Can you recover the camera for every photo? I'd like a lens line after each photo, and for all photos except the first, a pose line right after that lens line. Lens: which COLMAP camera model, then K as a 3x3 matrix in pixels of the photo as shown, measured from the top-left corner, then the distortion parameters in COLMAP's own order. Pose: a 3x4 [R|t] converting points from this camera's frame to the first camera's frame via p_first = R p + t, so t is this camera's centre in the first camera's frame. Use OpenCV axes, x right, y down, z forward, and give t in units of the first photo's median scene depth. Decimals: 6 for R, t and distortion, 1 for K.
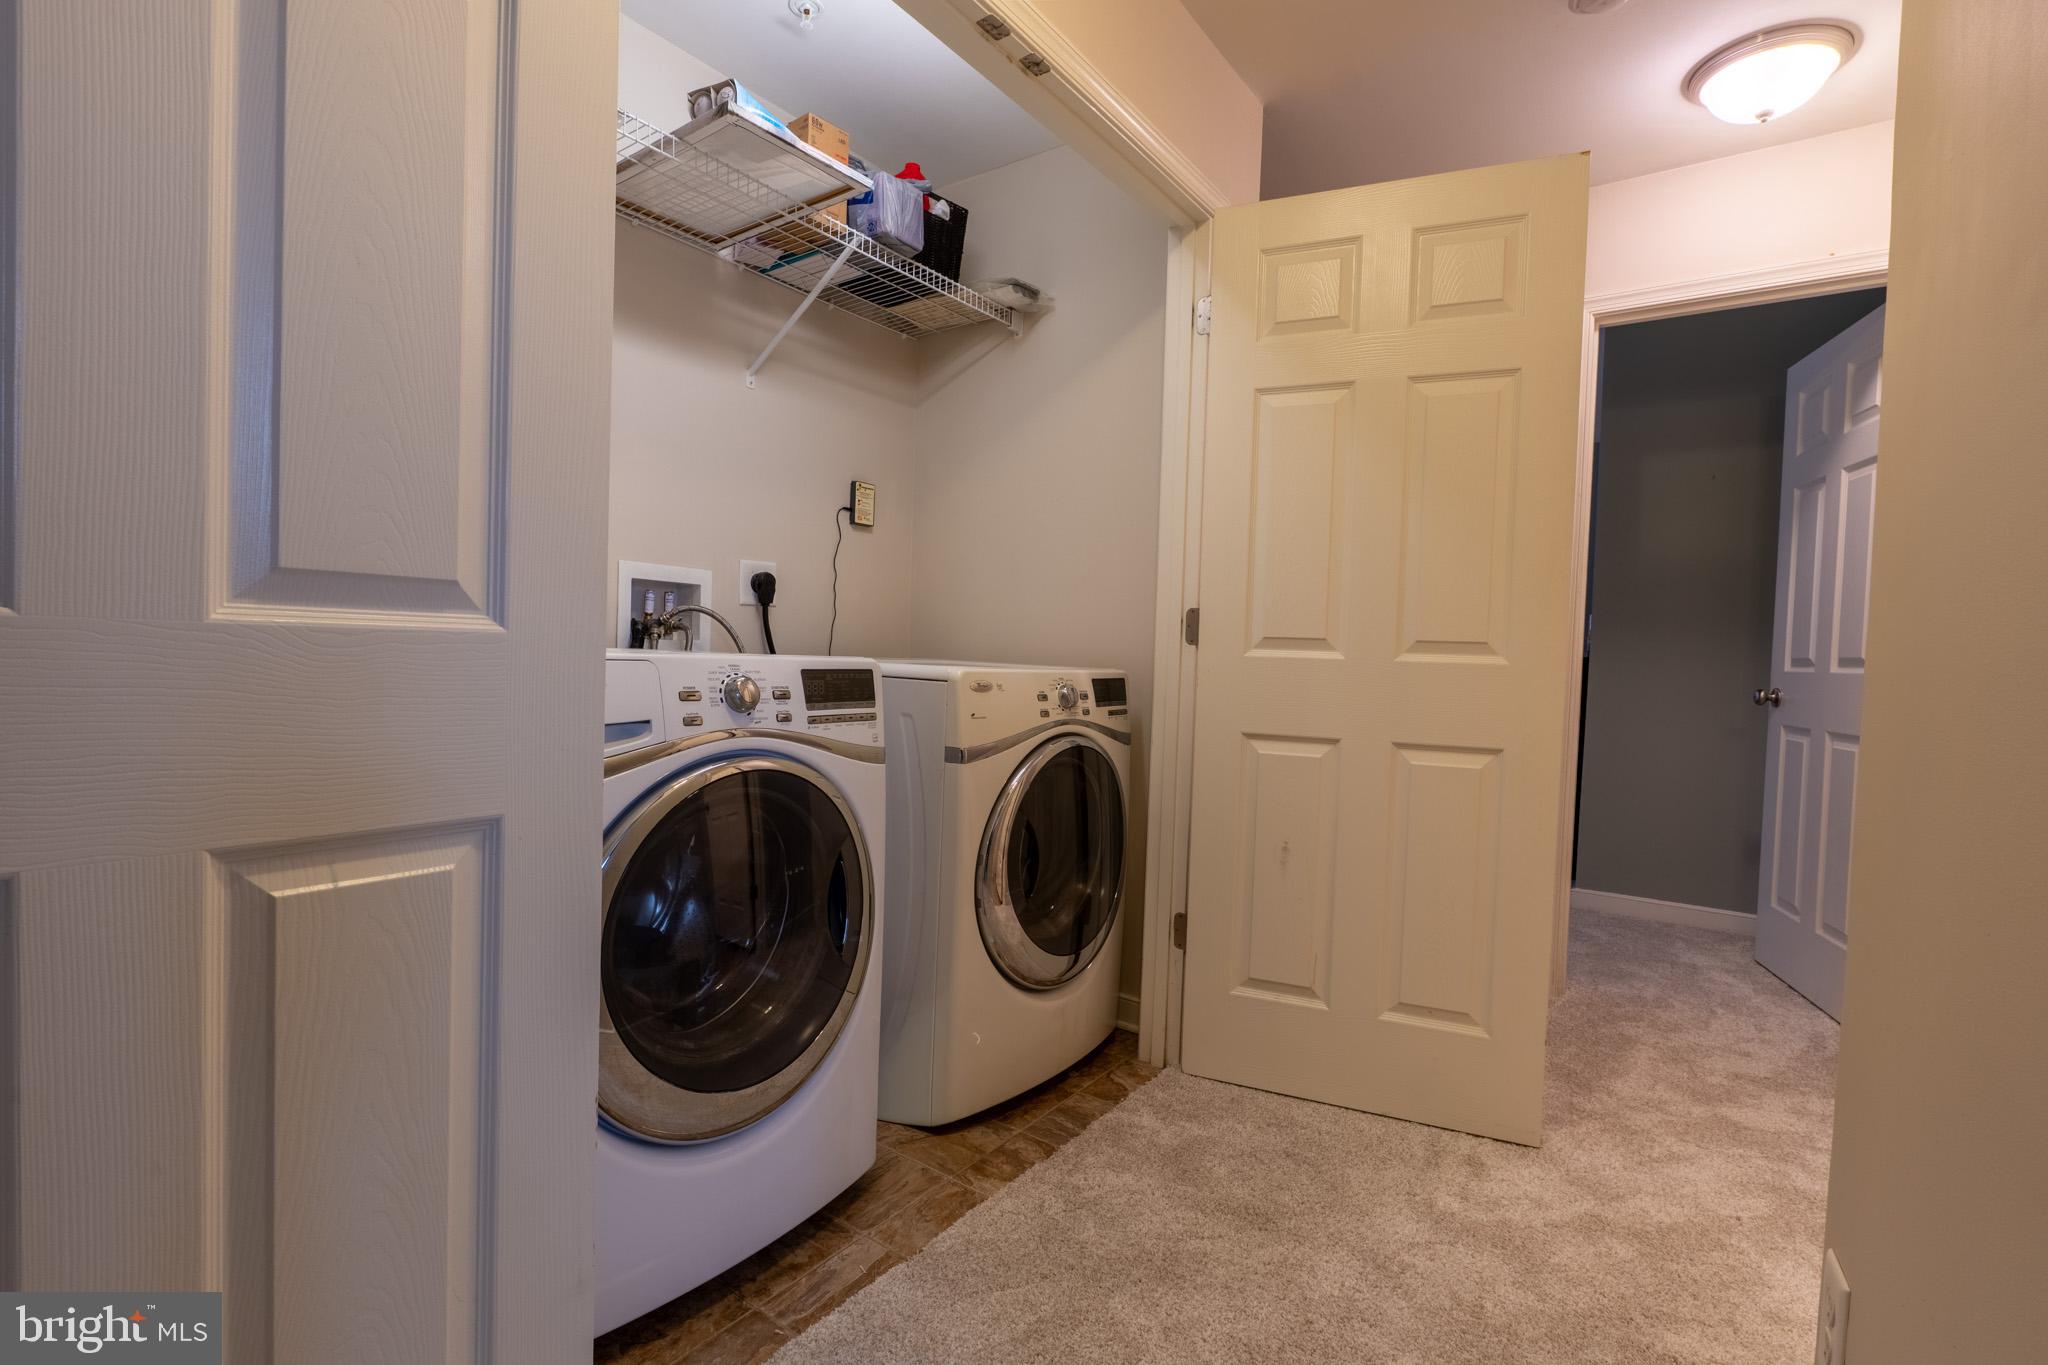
lens RADIAL K [[958.5, 0, 1014.6], [0, 958.5, 681.9], [0, 0, 1]] dist [-0.008626, -0.000170]
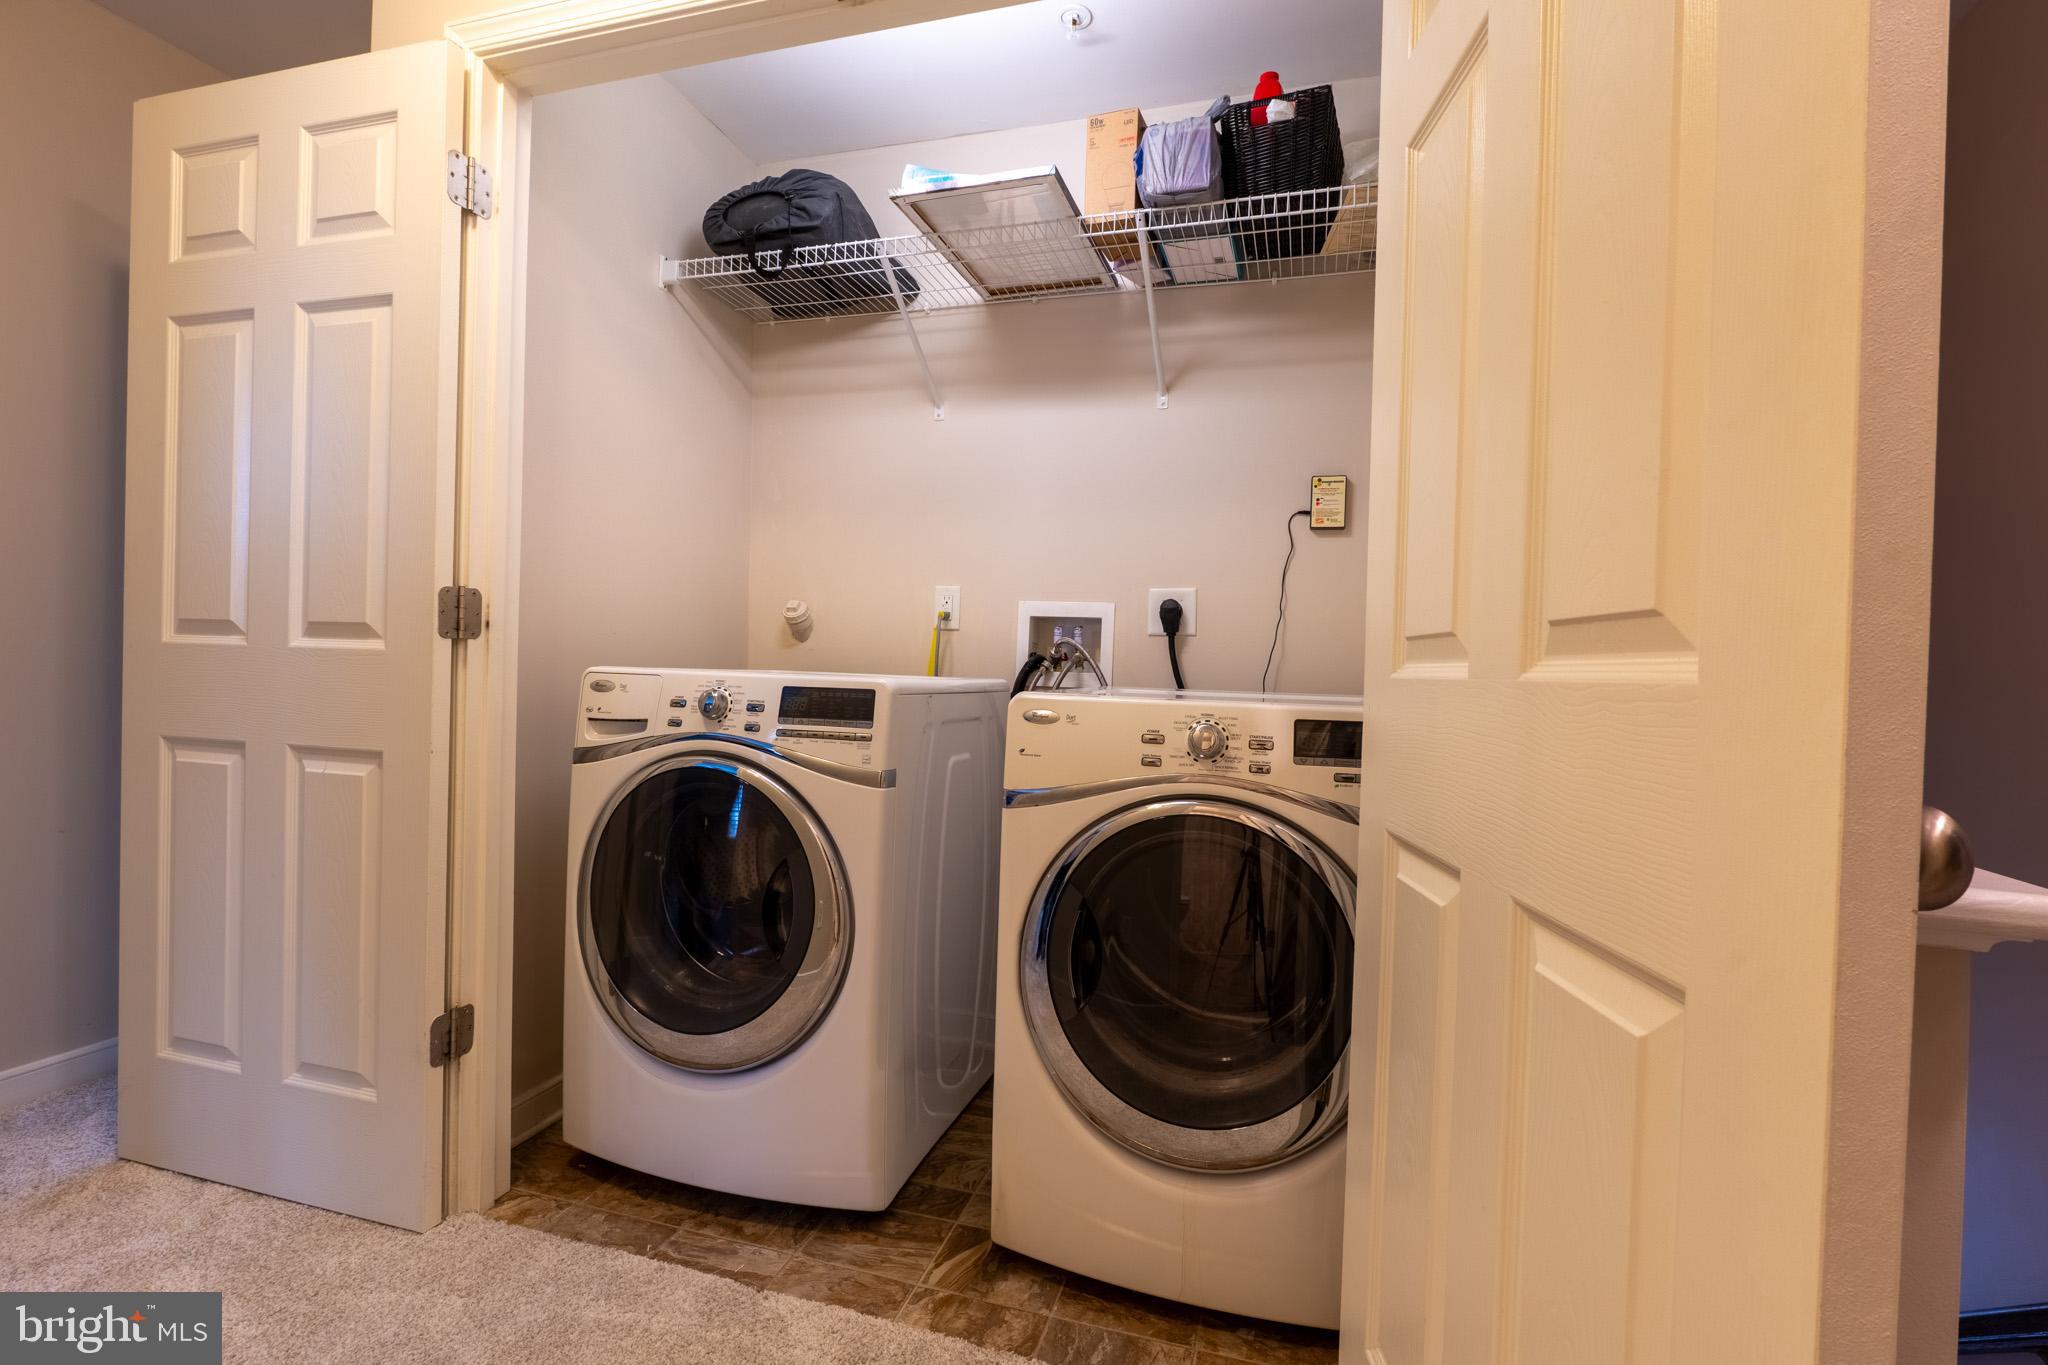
lens RADIAL K [[958.5, 0, 1021.7], [0, 958.5, 681.9], [0, 0, 1]] dist [-0.008626, -0.000170]
pose [[0.315937, -0.012158, -0.948702, 0.746307], [-0.052442, 0.998165, -0.030257, 0.000673], [0.947330, 0.059311, 0.314720, 0.752143]]
